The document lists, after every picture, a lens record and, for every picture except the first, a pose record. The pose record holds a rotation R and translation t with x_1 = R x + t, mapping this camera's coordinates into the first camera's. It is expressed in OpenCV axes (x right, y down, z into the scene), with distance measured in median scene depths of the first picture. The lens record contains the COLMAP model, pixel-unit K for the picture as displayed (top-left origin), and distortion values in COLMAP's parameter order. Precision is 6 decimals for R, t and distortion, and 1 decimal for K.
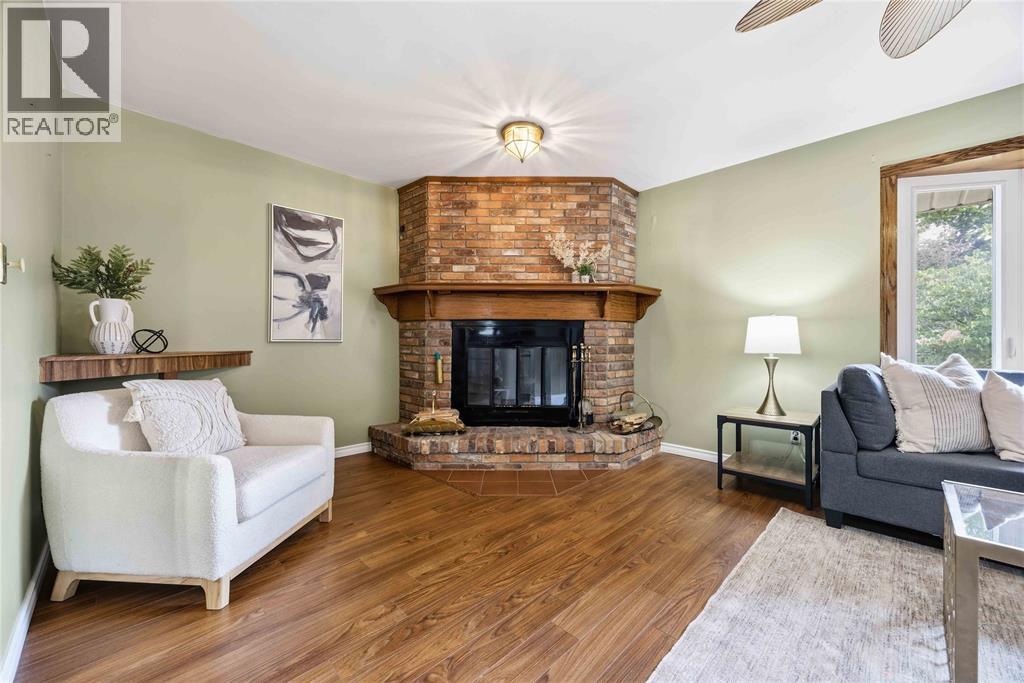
lens RADIAL K [[397.4, 0, 512.3], [0, 397.4, 337.5], [0, 0, 1]] dist [0.006349, -0.000718]
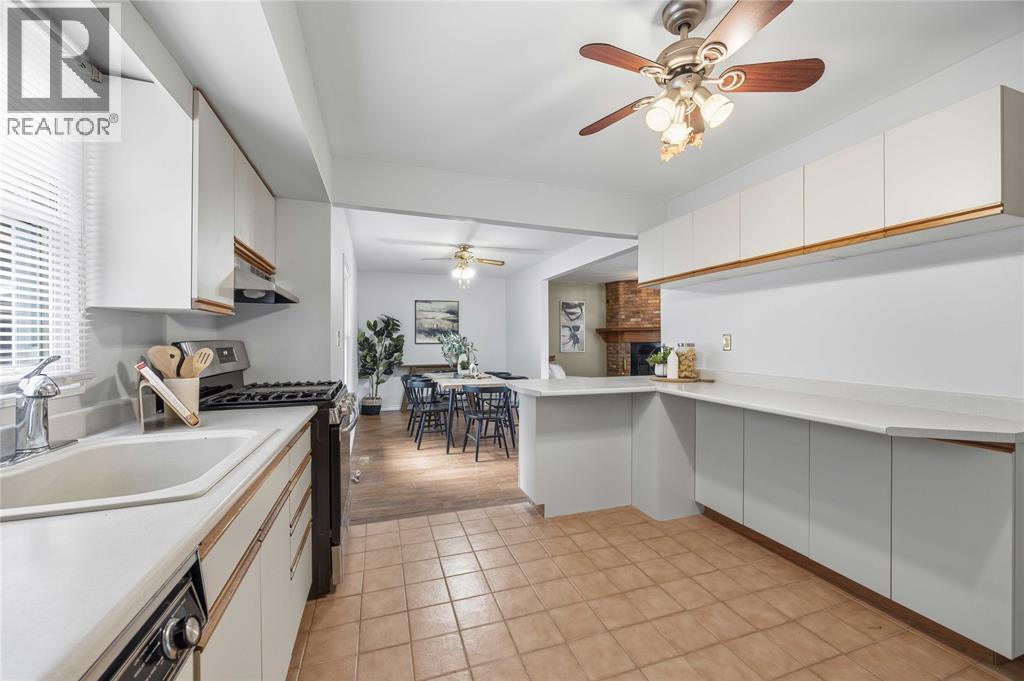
lens RADIAL K [[397.4, 0, 513.4], [0, 397.4, 344.1], [0, 0, 1]] dist [0.006349, -0.000718]
pose [[0.896725, -0.006426, -0.442542, 0.257400], [0.010587, 0.999920, 0.006933, -0.058053], [0.442462, -0.010902, 0.896721, -1.353276]]
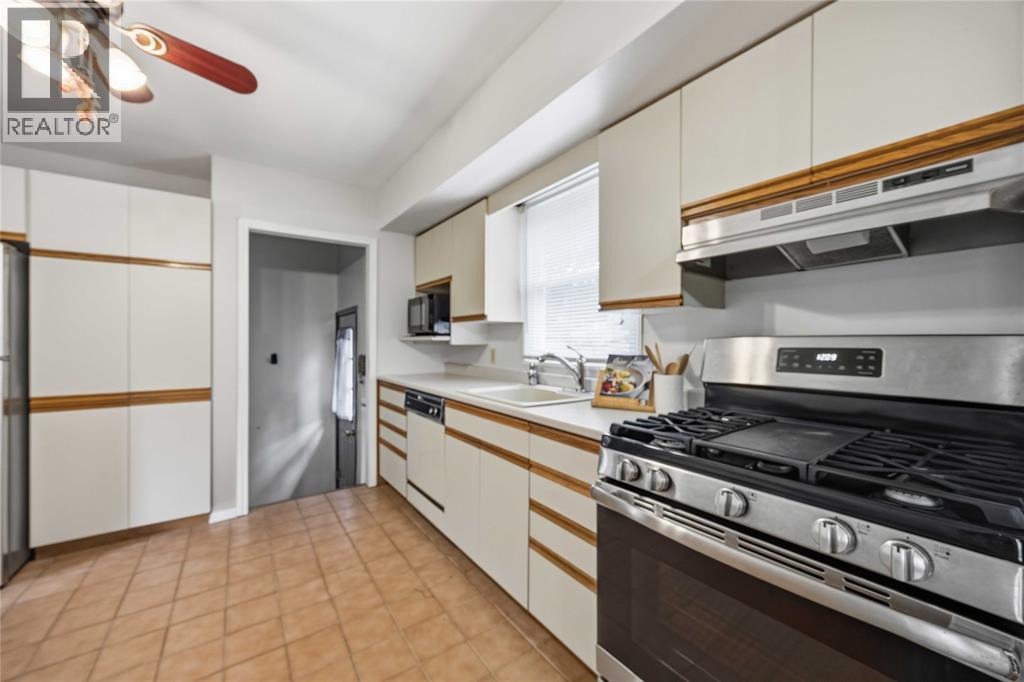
lens RADIAL K [[397.4, 0, 515.1], [0, 397.4, 340.2], [0, 0, 1]] dist [0.006349, -0.000718]
pose [[-0.984877, -0.007025, 0.173114, -0.181946], [-0.007852, 0.999961, -0.004089, -0.055970], [-0.173079, -0.005386, -0.984893, -0.638675]]
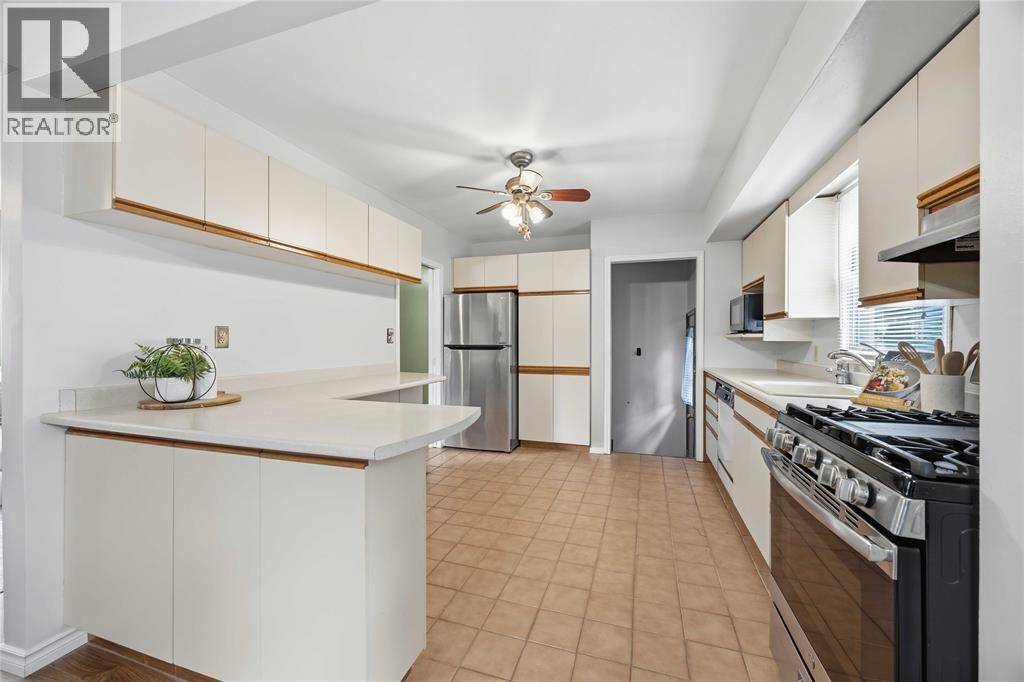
lens RADIAL K [[397.4, 0, 509.8], [0, 397.4, 339.9], [0, 0, 1]] dist [0.006349, -0.000718]
pose [[-0.441308, -0.010841, 0.897290, -0.444729], [-0.007467, 0.999937, 0.008409, -0.055367], [-0.897325, -0.002989, -0.441361, -0.541736]]
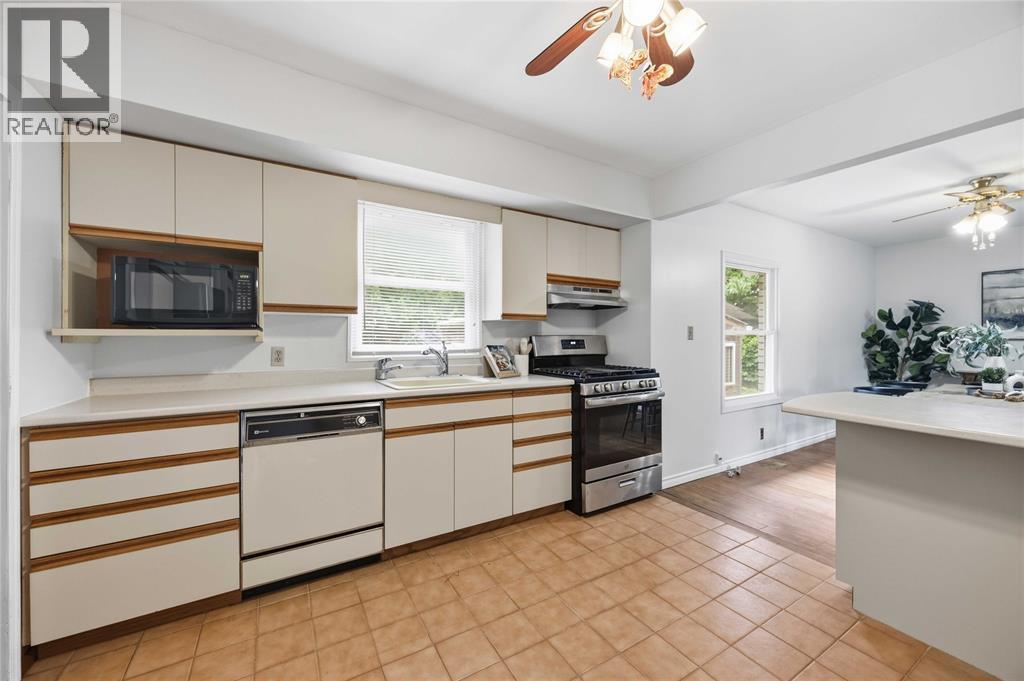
lens RADIAL K [[397.4, 0, 517.4], [0, 397.4, 337.4], [0, 0, 1]] dist [0.006349, -0.000718]
pose [[-0.234400, -0.006356, -0.972120, 0.557665], [0.002112, 0.999973, -0.007048, -0.051729], [0.972138, -0.003705, -0.234380, -0.923720]]
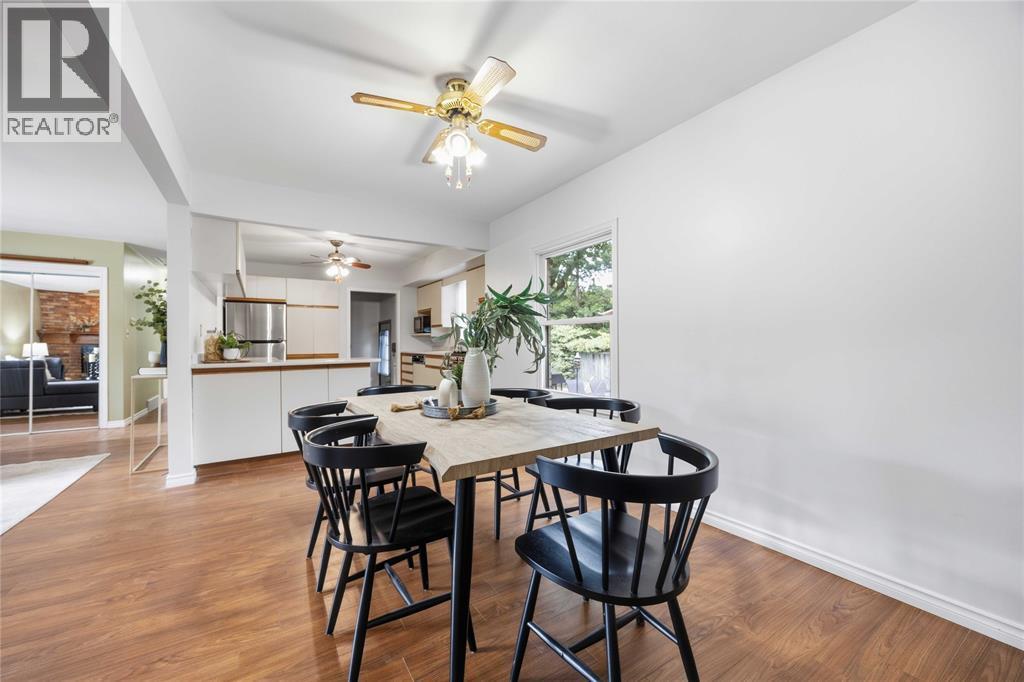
lens RADIAL K [[397.4, 0, 509.3], [0, 397.4, 336.8], [0, 0, 1]] dist [0.006349, -0.000718]
pose [[-0.973044, 0.002727, 0.230605, -0.739058], [-0.000266, 0.999916, -0.012947, -0.024029], [-0.230621, -0.012659, -0.972961, 0.399995]]
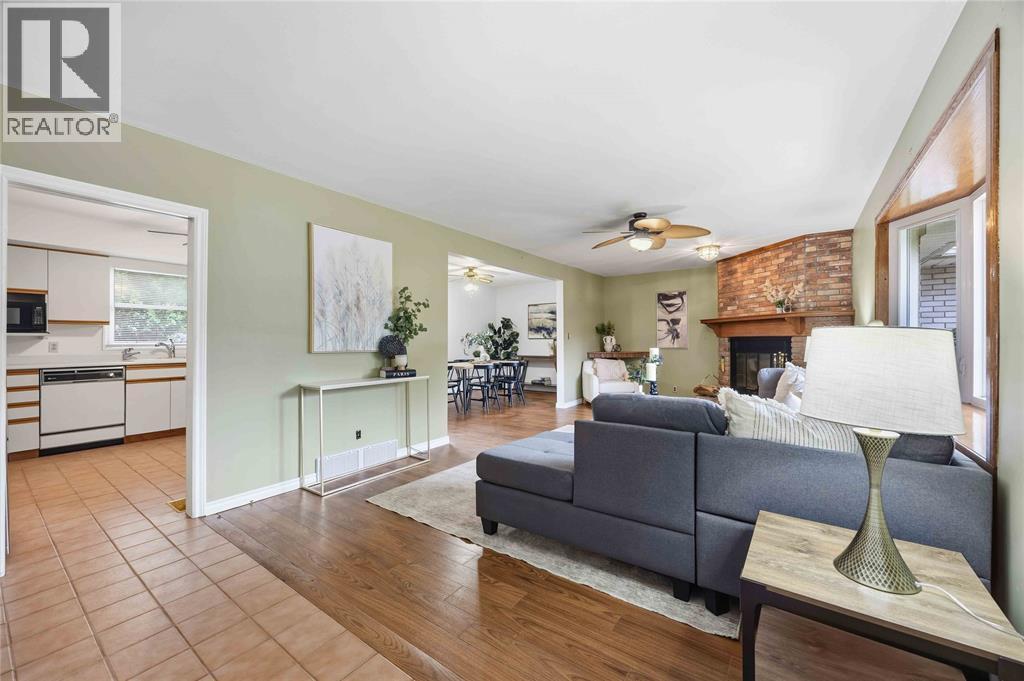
lens RADIAL K [[397.4, 0, 512.2], [0, 397.4, 336.9], [0, 0, 1]] dist [0.006349, -0.000718]
pose [[0.160853, -0.013960, -0.986880, 1.472423], [0.007700, 0.999887, -0.012889, -0.030237], [0.986948, -0.005526, 0.160942, -0.252783]]
